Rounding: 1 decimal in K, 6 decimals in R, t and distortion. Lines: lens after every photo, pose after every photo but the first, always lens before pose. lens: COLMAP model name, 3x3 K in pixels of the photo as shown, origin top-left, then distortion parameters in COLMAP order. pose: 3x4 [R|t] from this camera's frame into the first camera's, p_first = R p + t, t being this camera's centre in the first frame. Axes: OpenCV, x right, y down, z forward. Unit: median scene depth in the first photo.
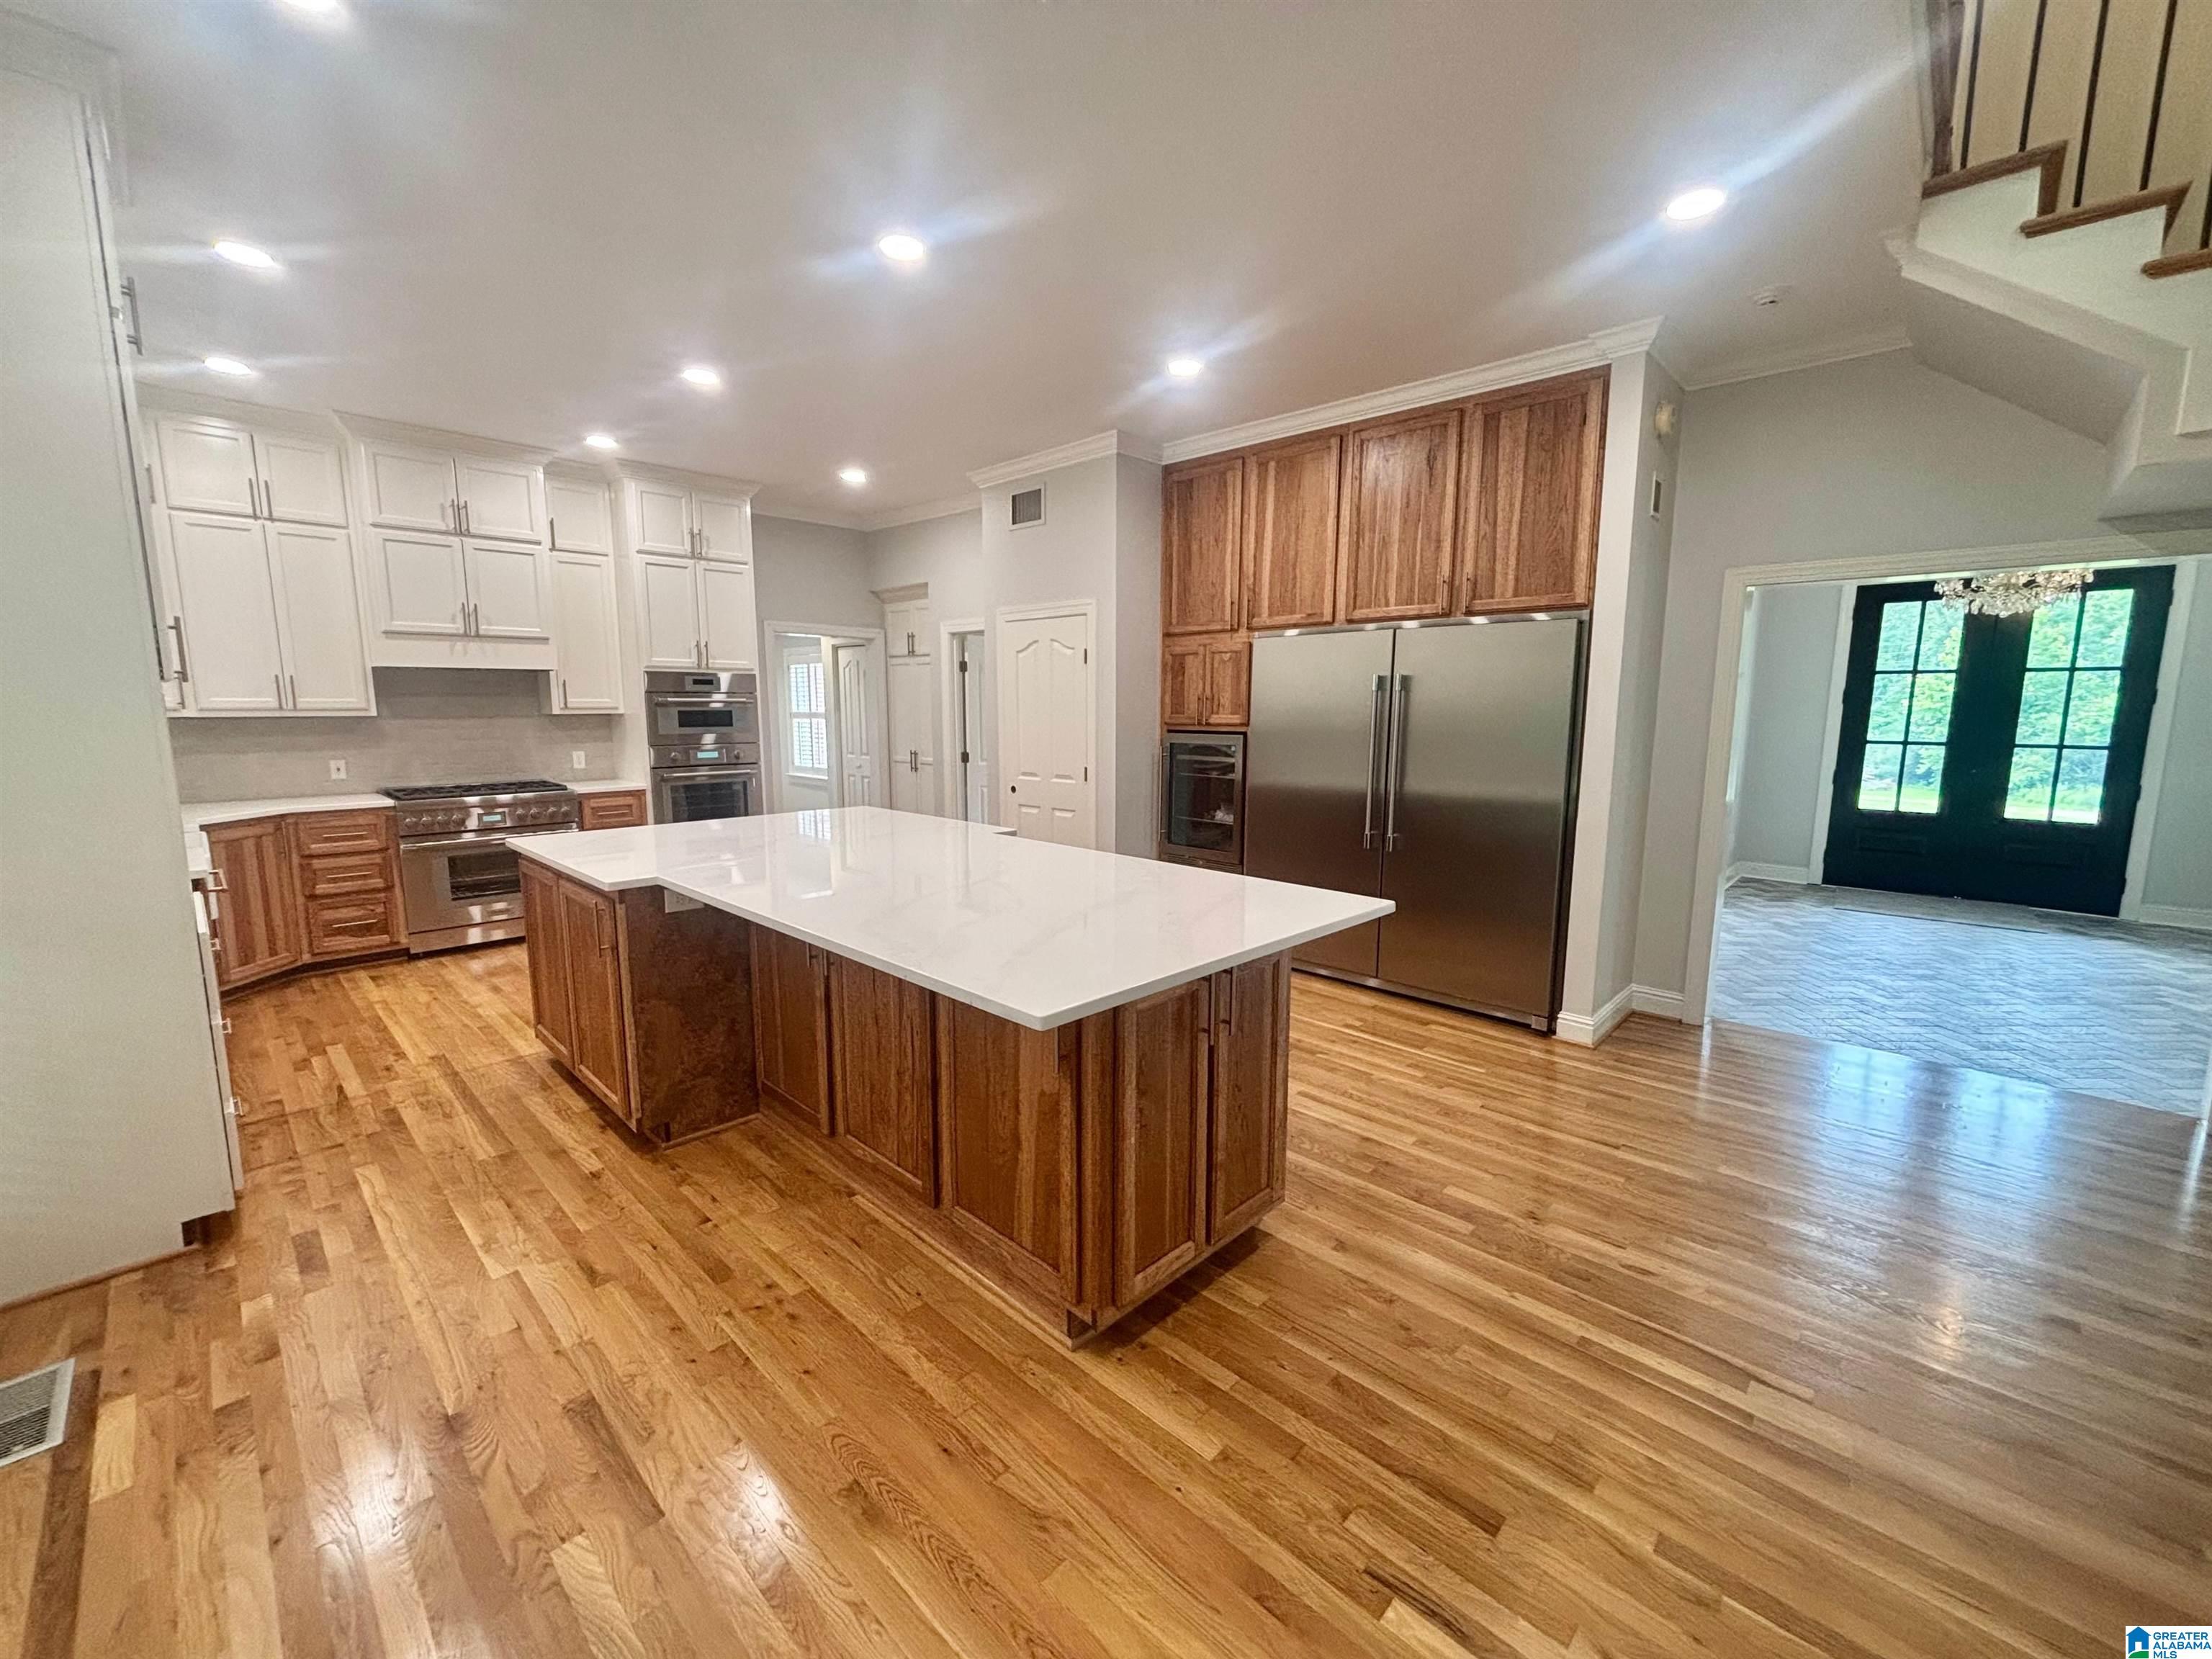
lens RADIAL K [[888.6, 0, 1100.3], [0, 888.6, 829.9], [0, 0, 1]] dist [0.000736, -0.000367]
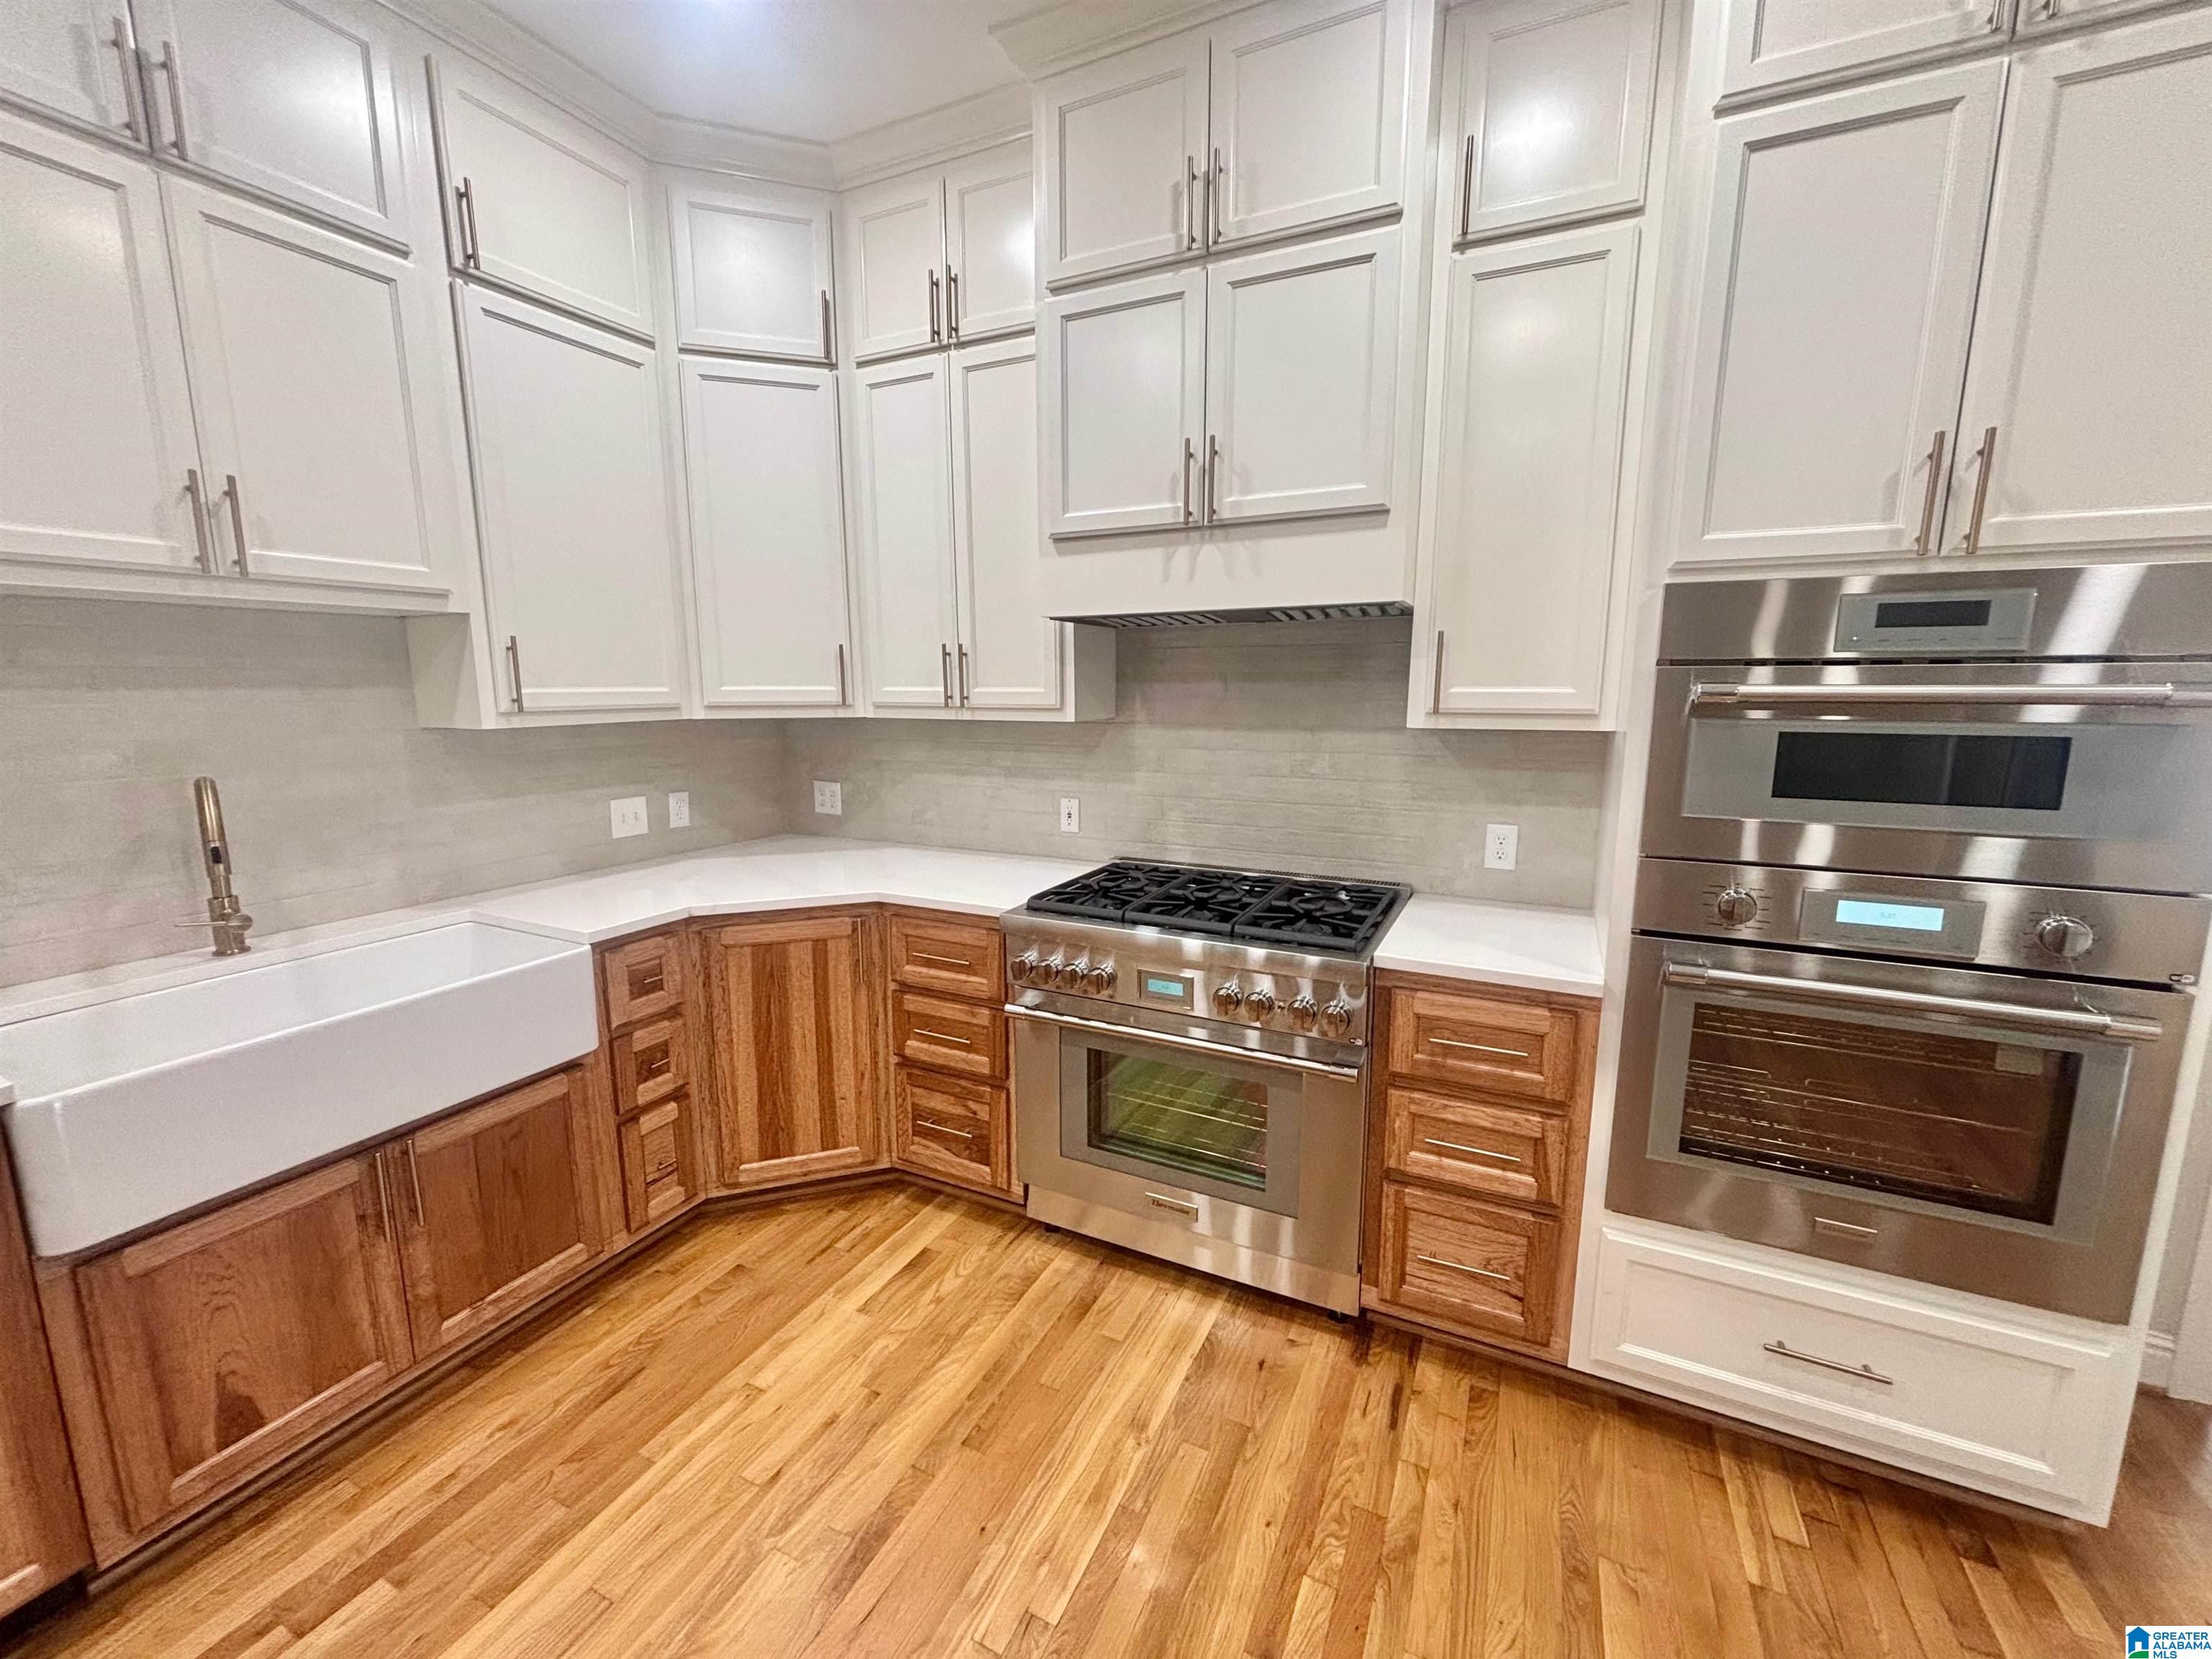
lens RADIAL K [[888.6, 0, 1102.8], [0, 888.6, 828.2], [0, 0, 1]] dist [0.000736, -0.000367]
pose [[0.308414, 0.151405, -0.939126, -0.368281], [-0.133824, 0.984340, 0.114746, -0.139324], [0.941792, 0.090289, 0.323846, 0.930744]]
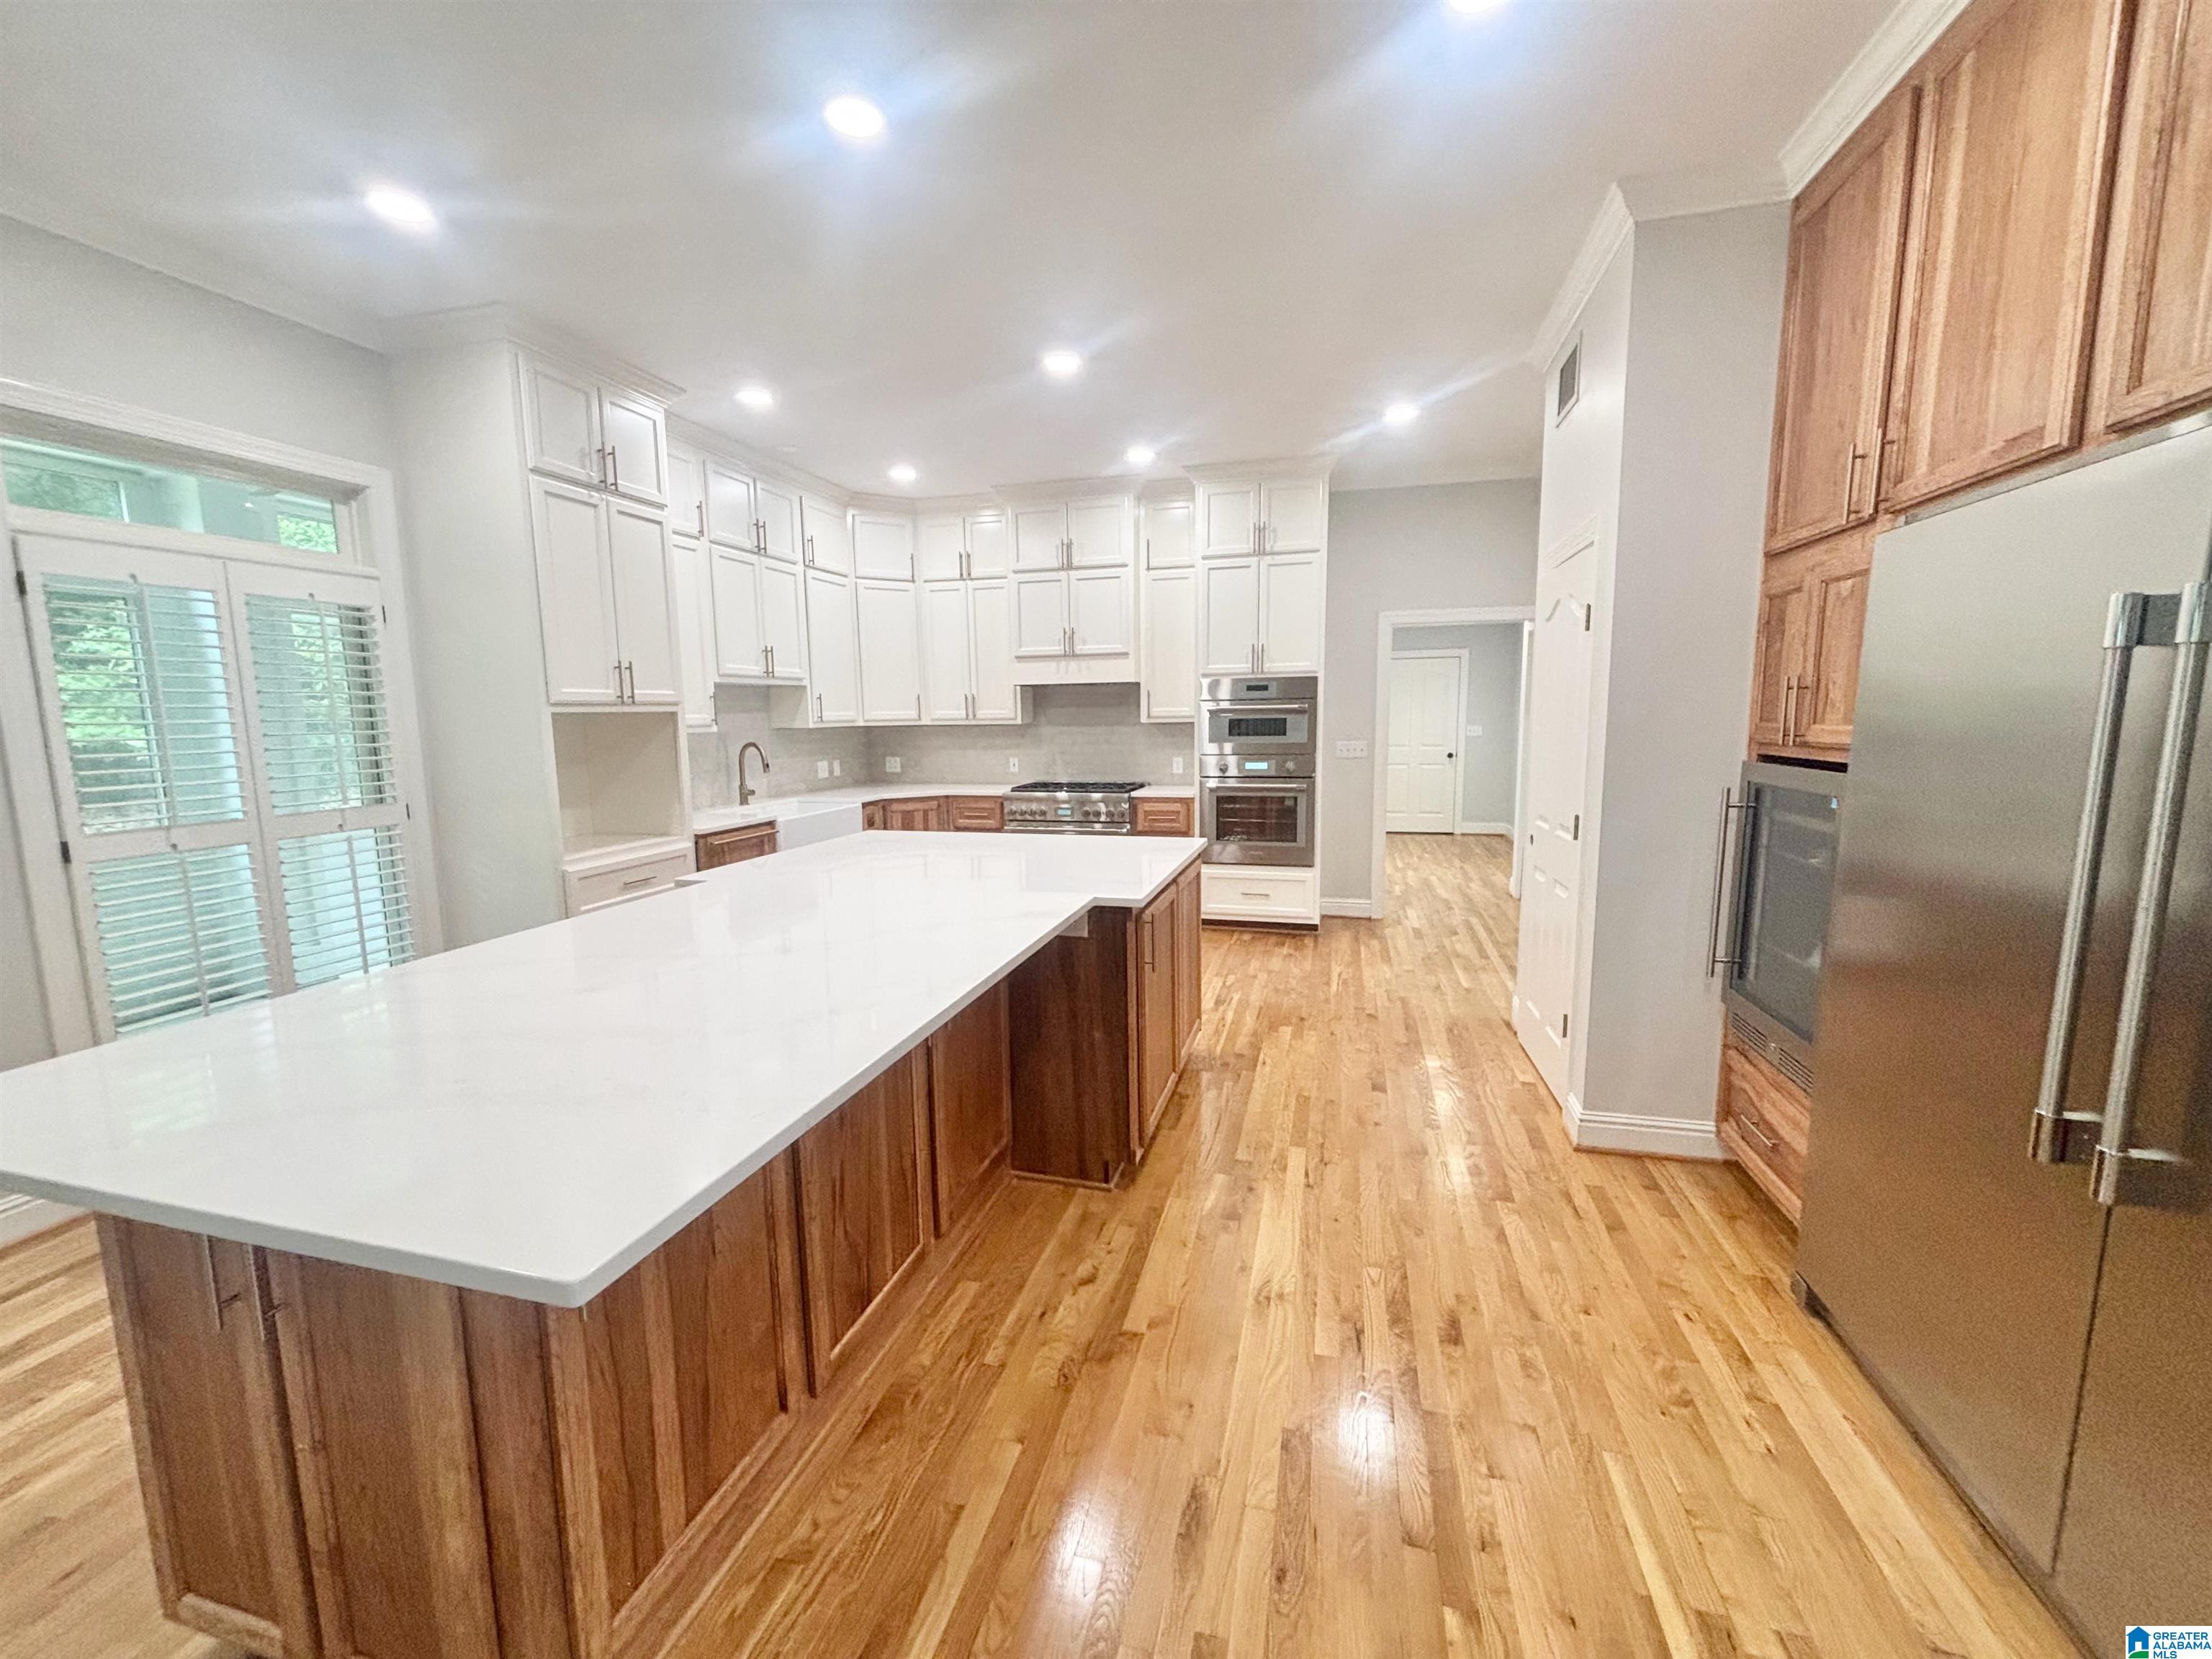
lens RADIAL K [[888.6, 0, 1101.8], [0, 888.6, 826.9], [0, 0, 1]] dist [0.000736, -0.000367]
pose [[0.485199, 0.102666, -0.868356, 0.380006], [-0.109088, 0.992432, 0.056382, -0.072212], [0.867572, 0.067371, 0.492727, 0.527041]]
